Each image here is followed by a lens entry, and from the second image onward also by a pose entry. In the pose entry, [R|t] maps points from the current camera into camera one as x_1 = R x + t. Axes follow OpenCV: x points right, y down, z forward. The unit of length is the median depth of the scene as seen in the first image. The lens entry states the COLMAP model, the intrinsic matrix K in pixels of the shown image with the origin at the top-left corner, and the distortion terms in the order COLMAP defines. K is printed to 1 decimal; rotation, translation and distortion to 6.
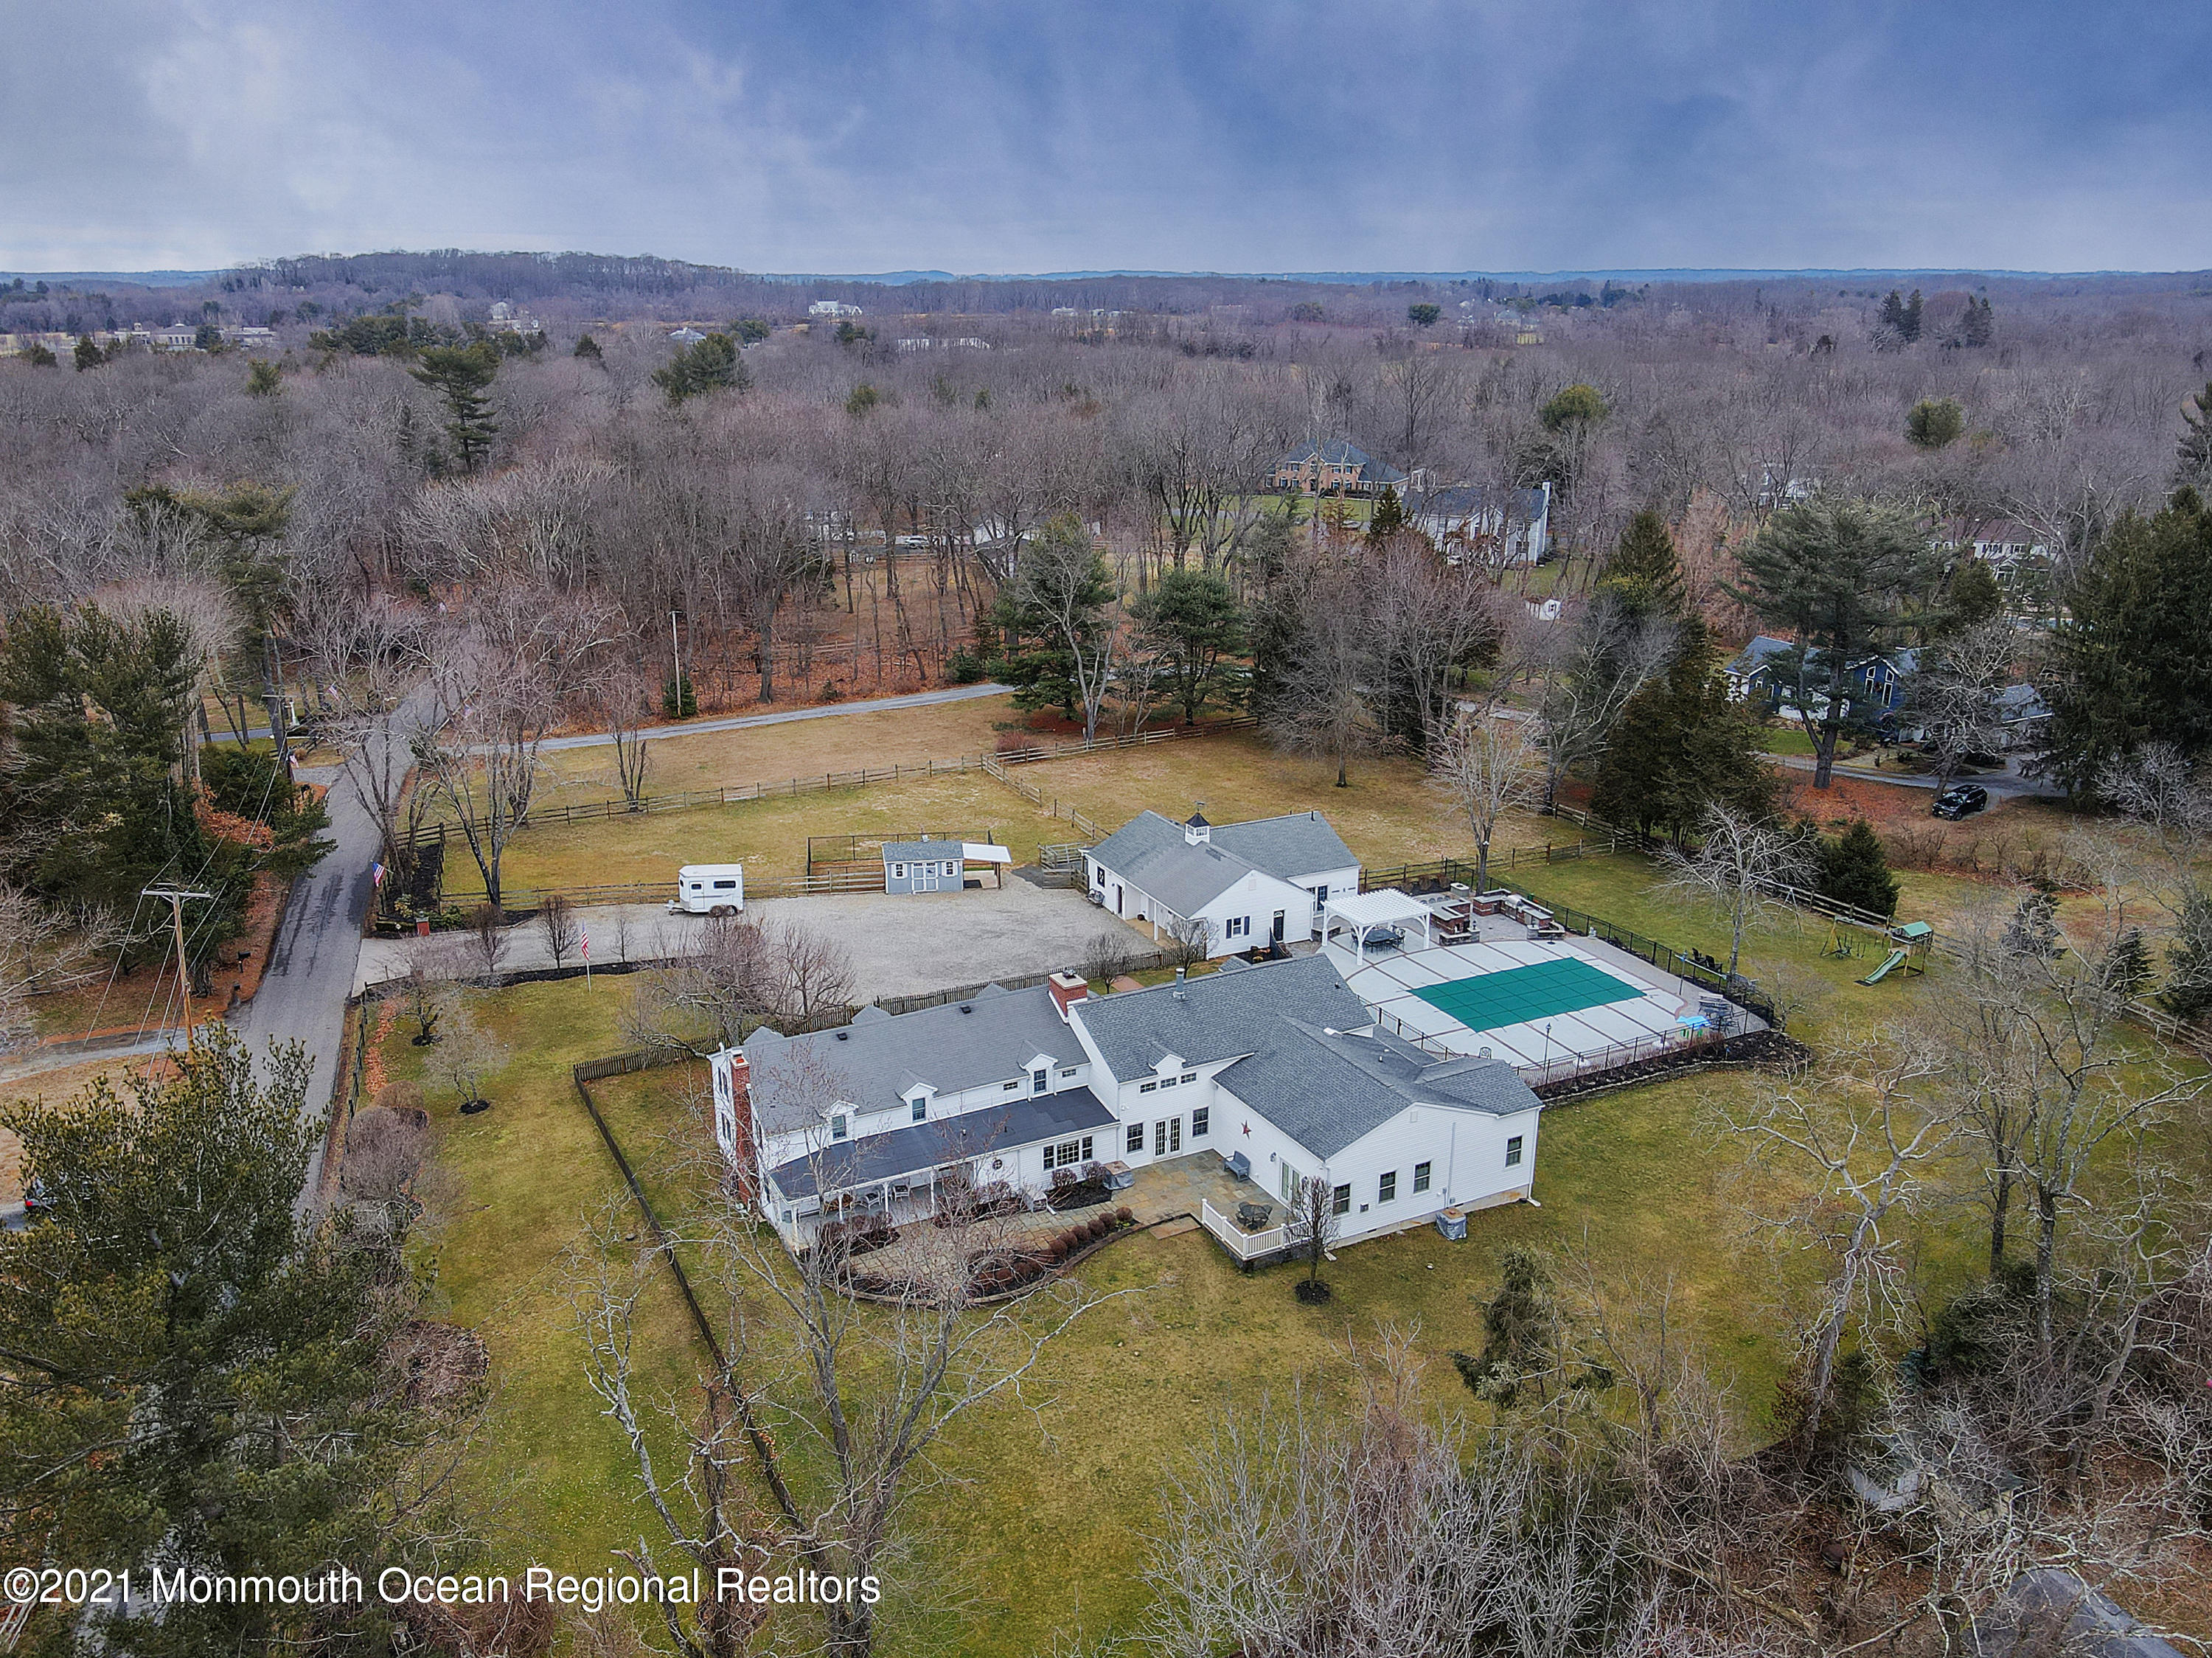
lens RADIAL K [[1701.8, 0, 1080.2], [0, 1701.8, 824.7], [0, 0, 1]] dist [-0.042855, 0.000938]
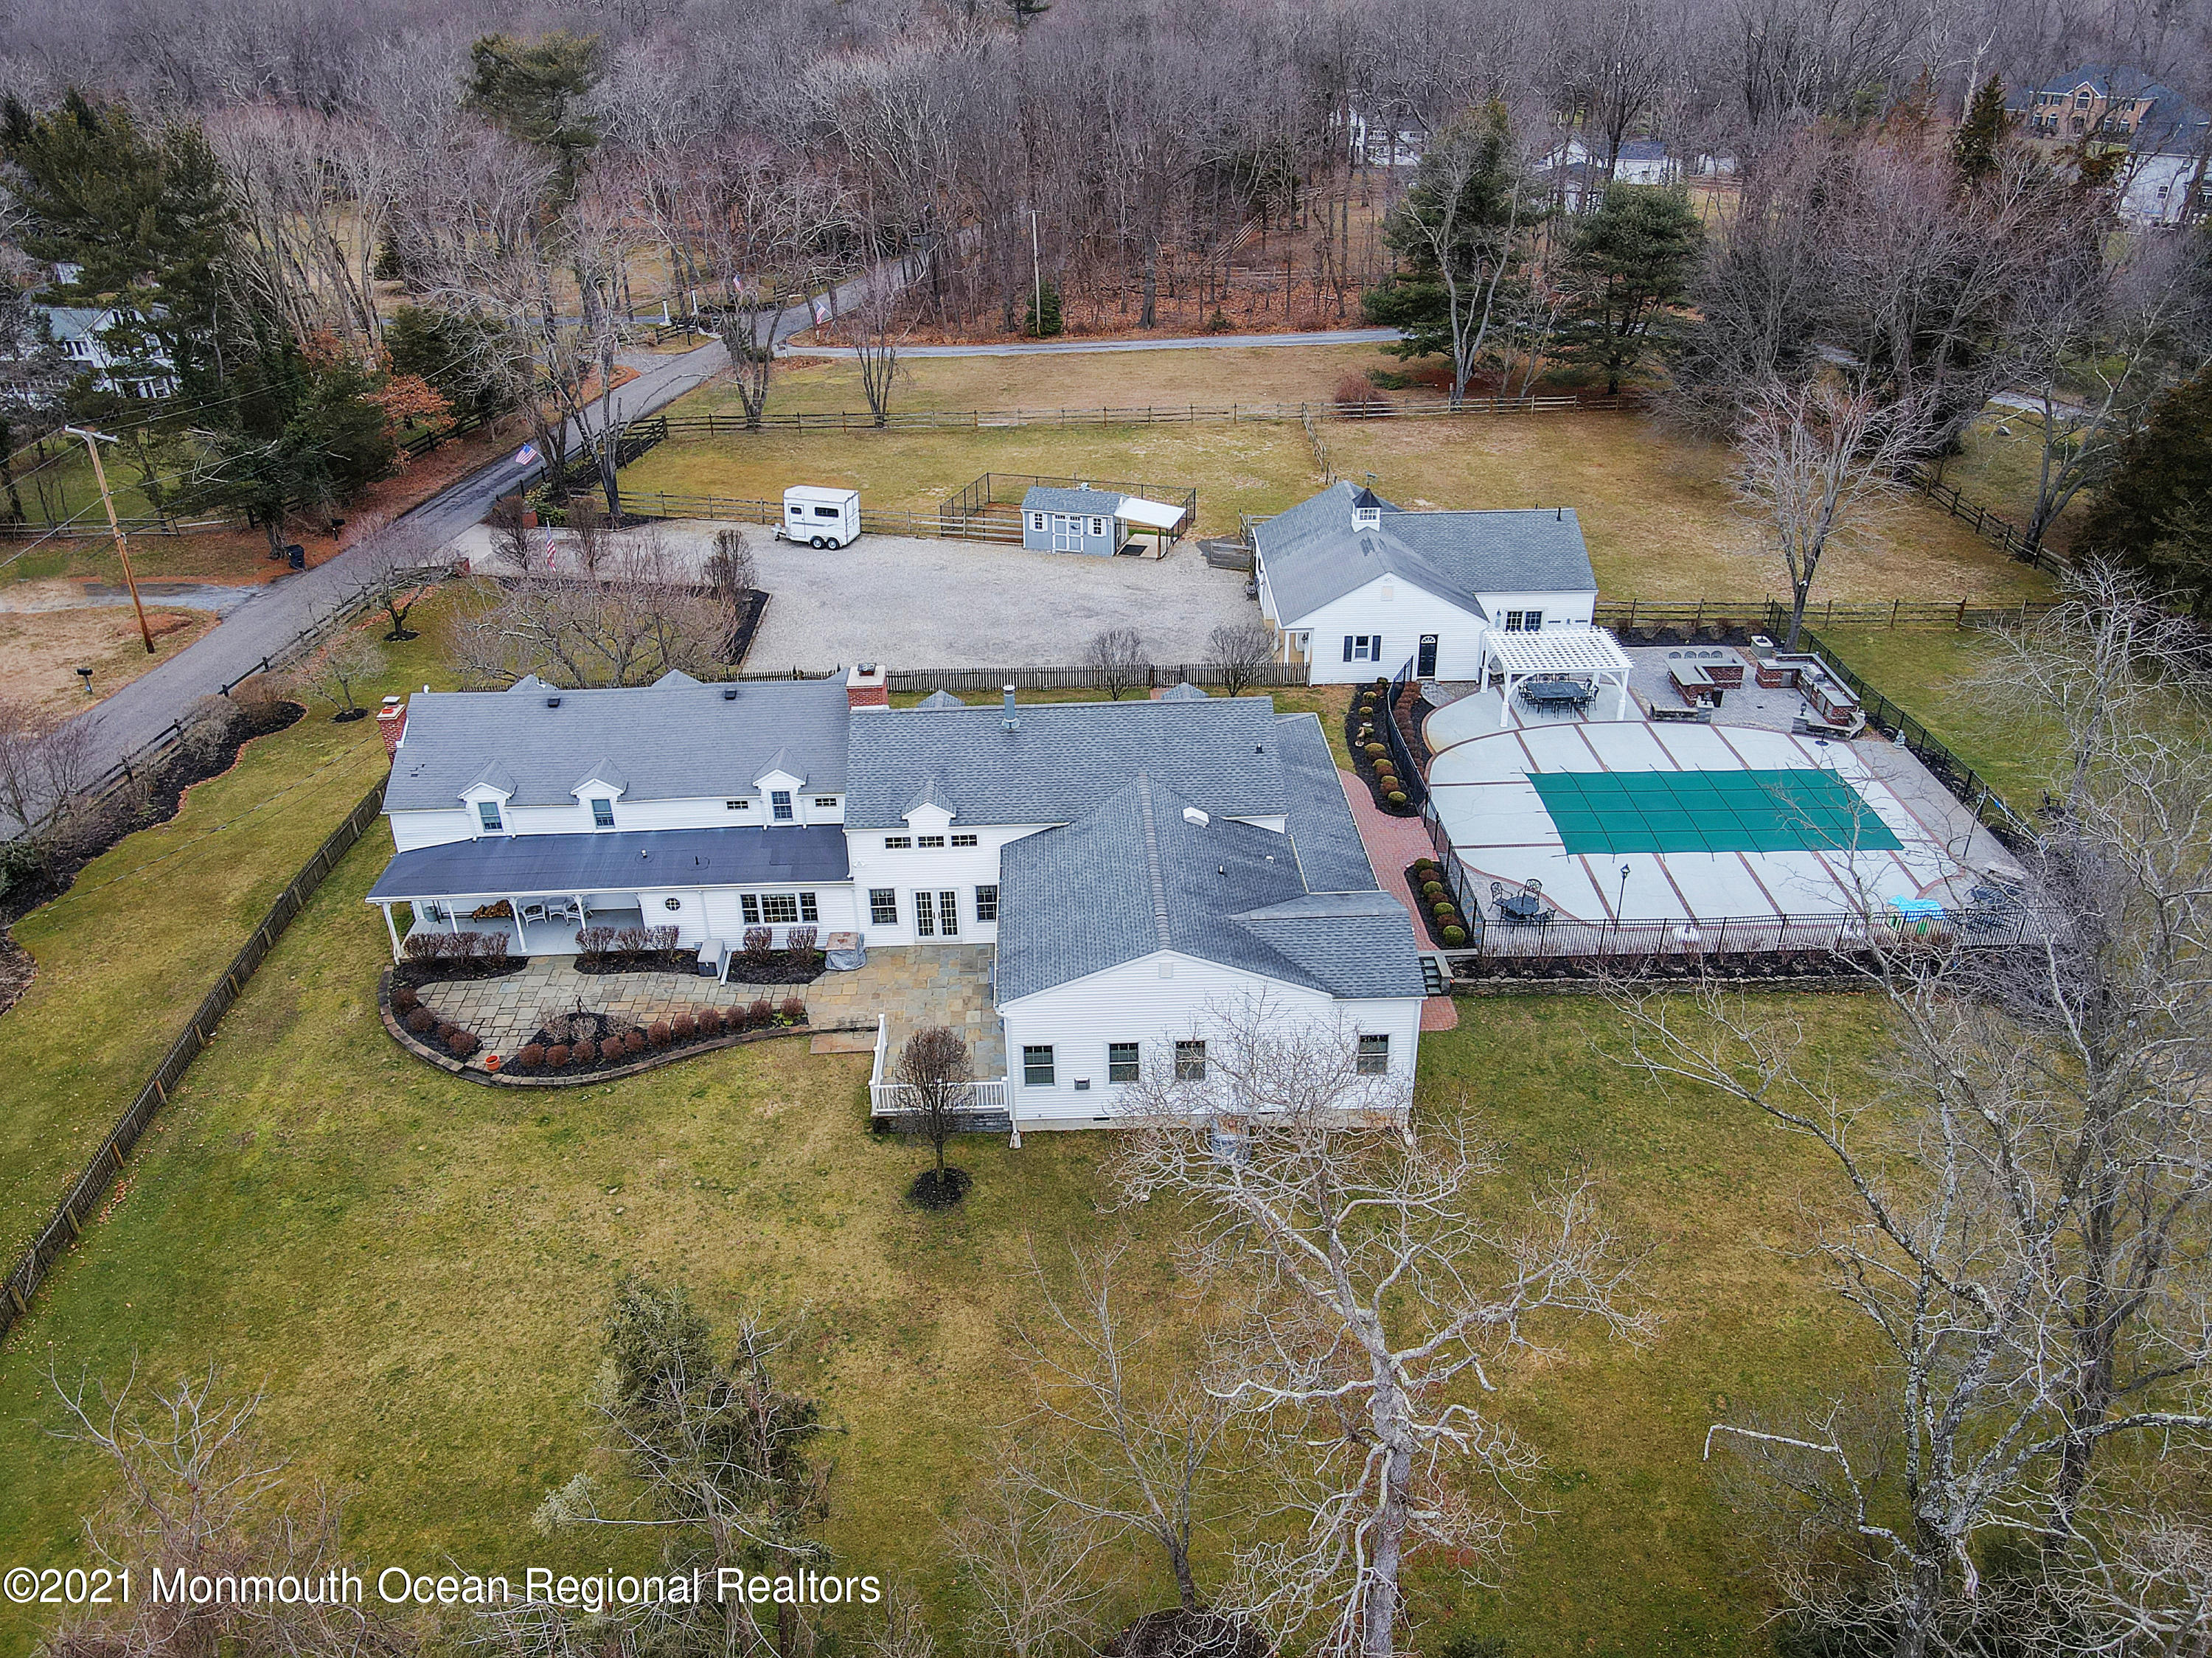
lens RADIAL K [[1618.1, 0, 1106.0], [0, 1618.1, 829.0], [0, 0, 1]] dist [-0.001072, 0.042136]
pose [[0.906682, 0.190818, -0.376187, 0.287855], [-0.110874, 0.968279, 0.223927, -0.009503], [0.406984, -0.161321, 0.899077, 0.329982]]
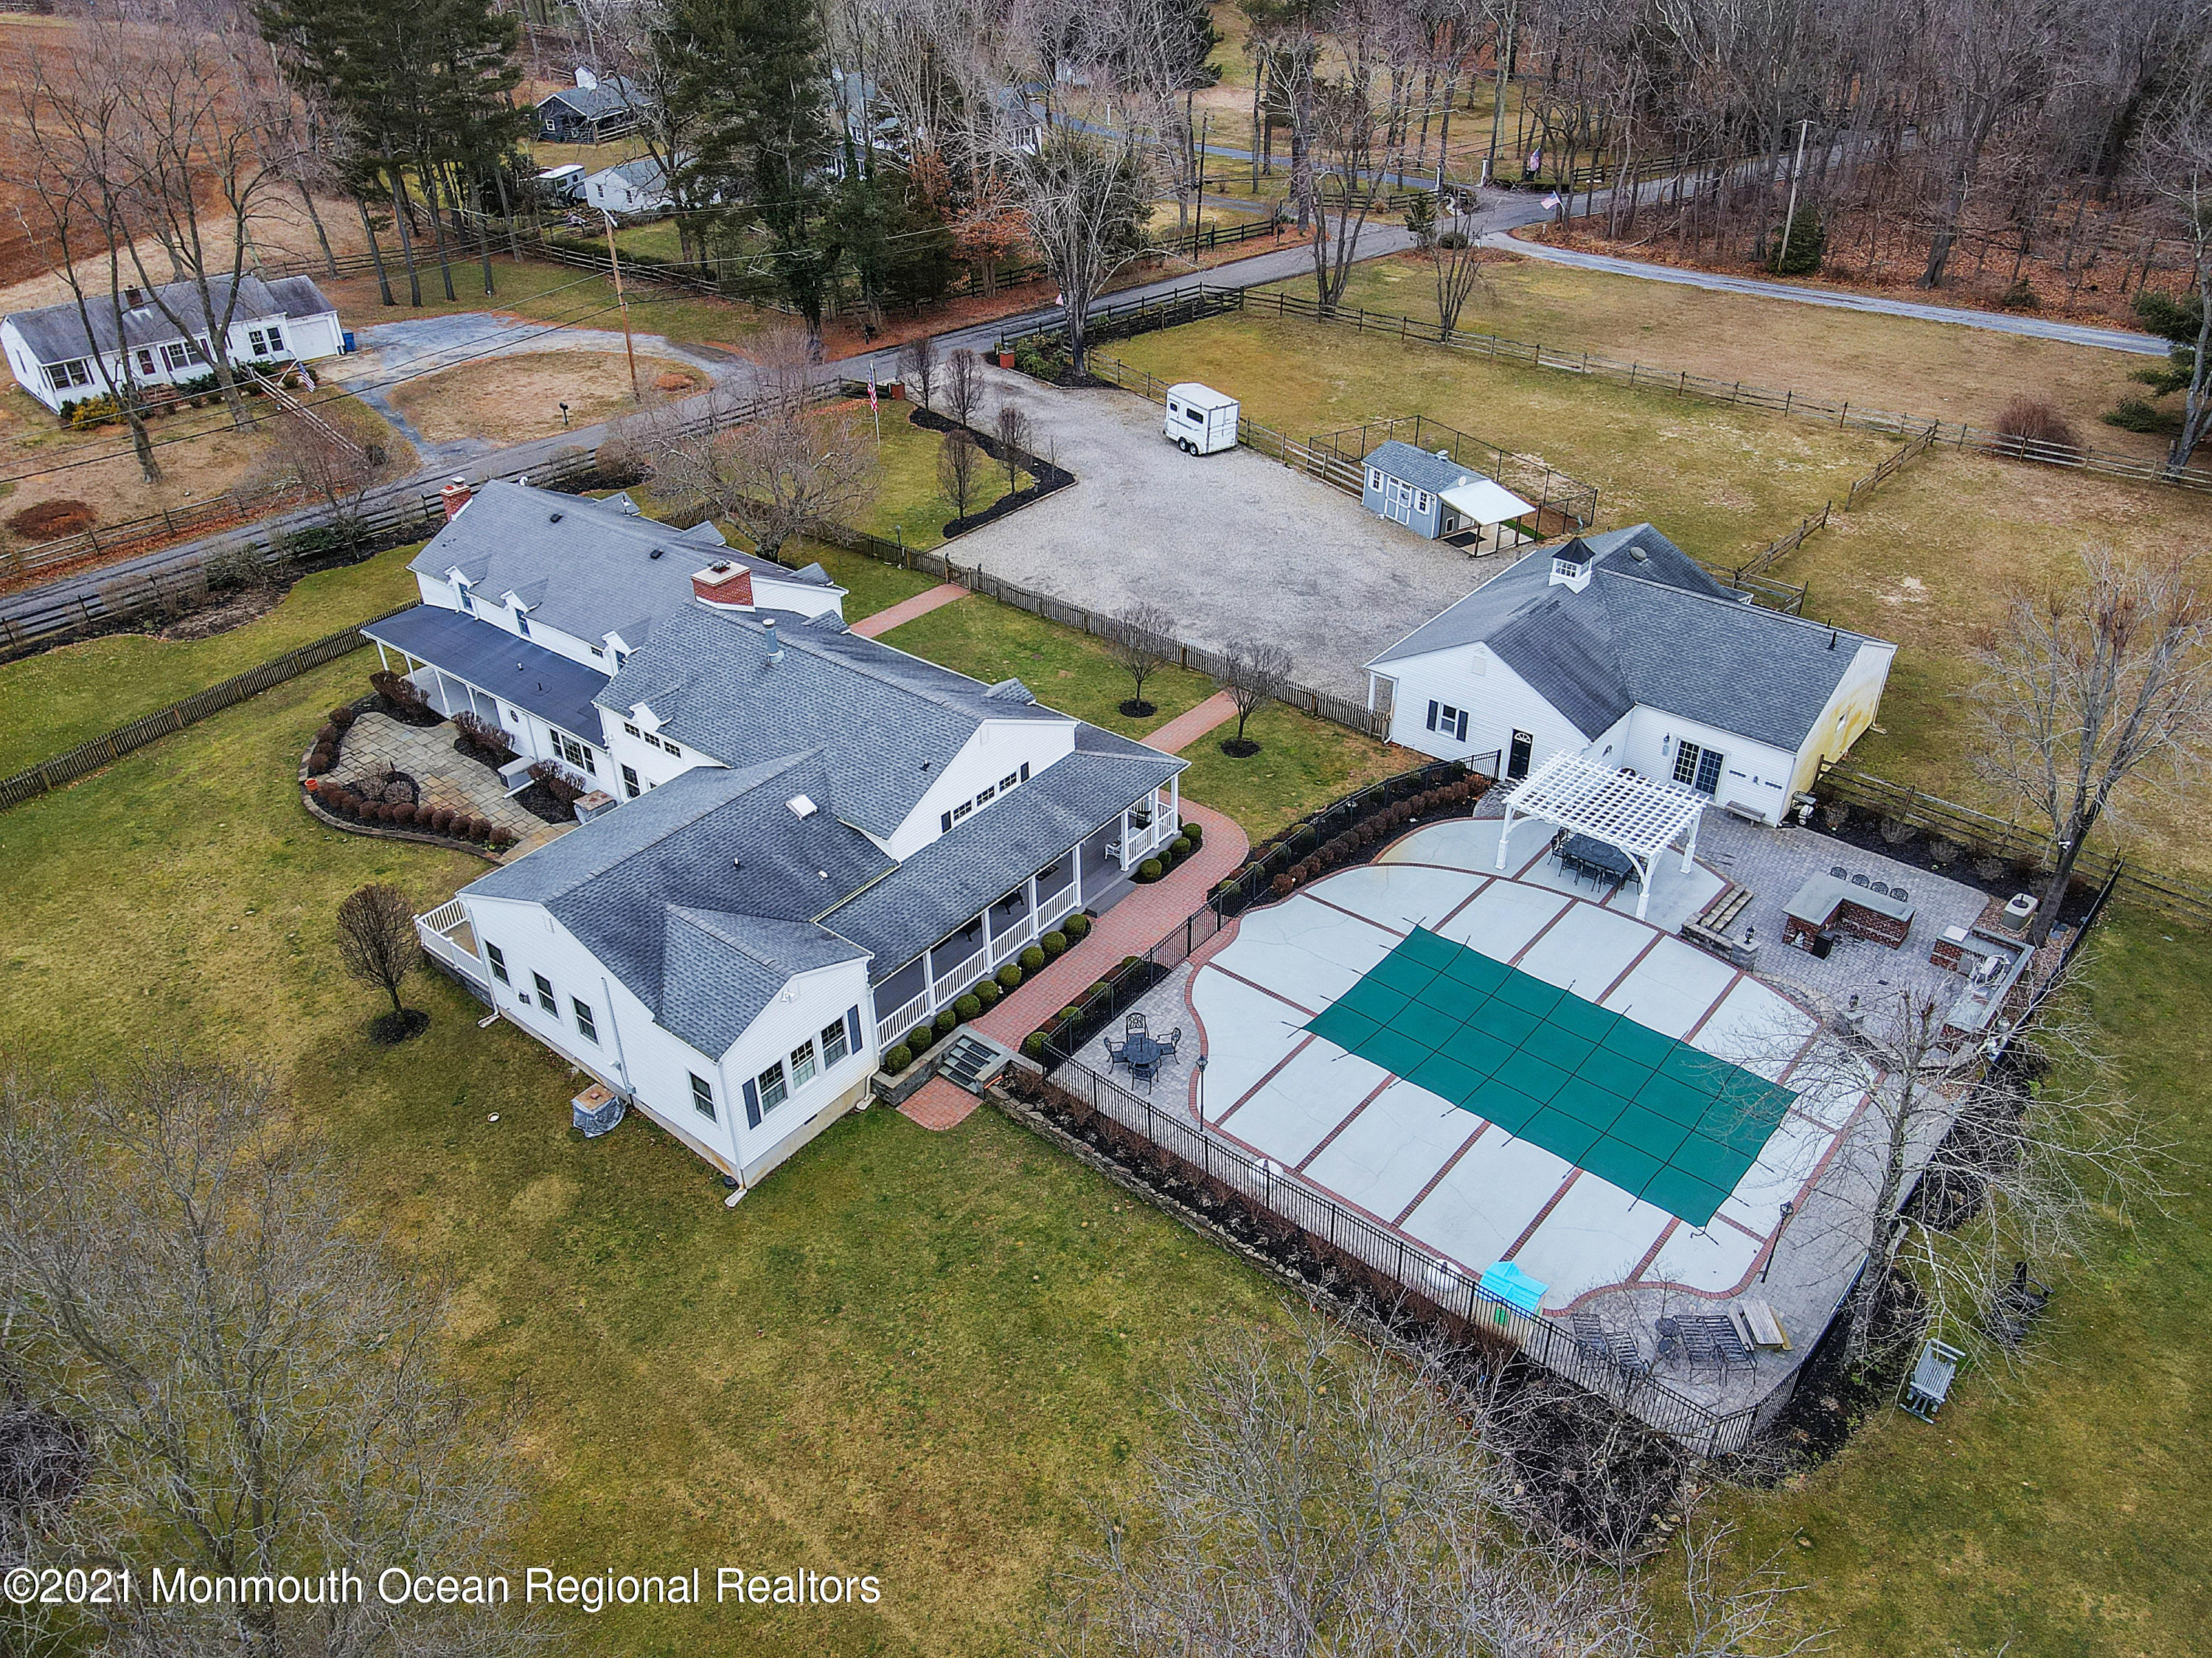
lens RADIAL K [[1618.1, 0, 1106.0], [0, 1618.1, 829.0], [0, 0, 1]] dist [-0.001072, 0.042136]
pose [[0.417800, 0.499349, -0.759009, 0.534423], [-0.264612, 0.866079, 0.424132, -0.128273], [0.869151, 0.023641, 0.493981, 0.640777]]
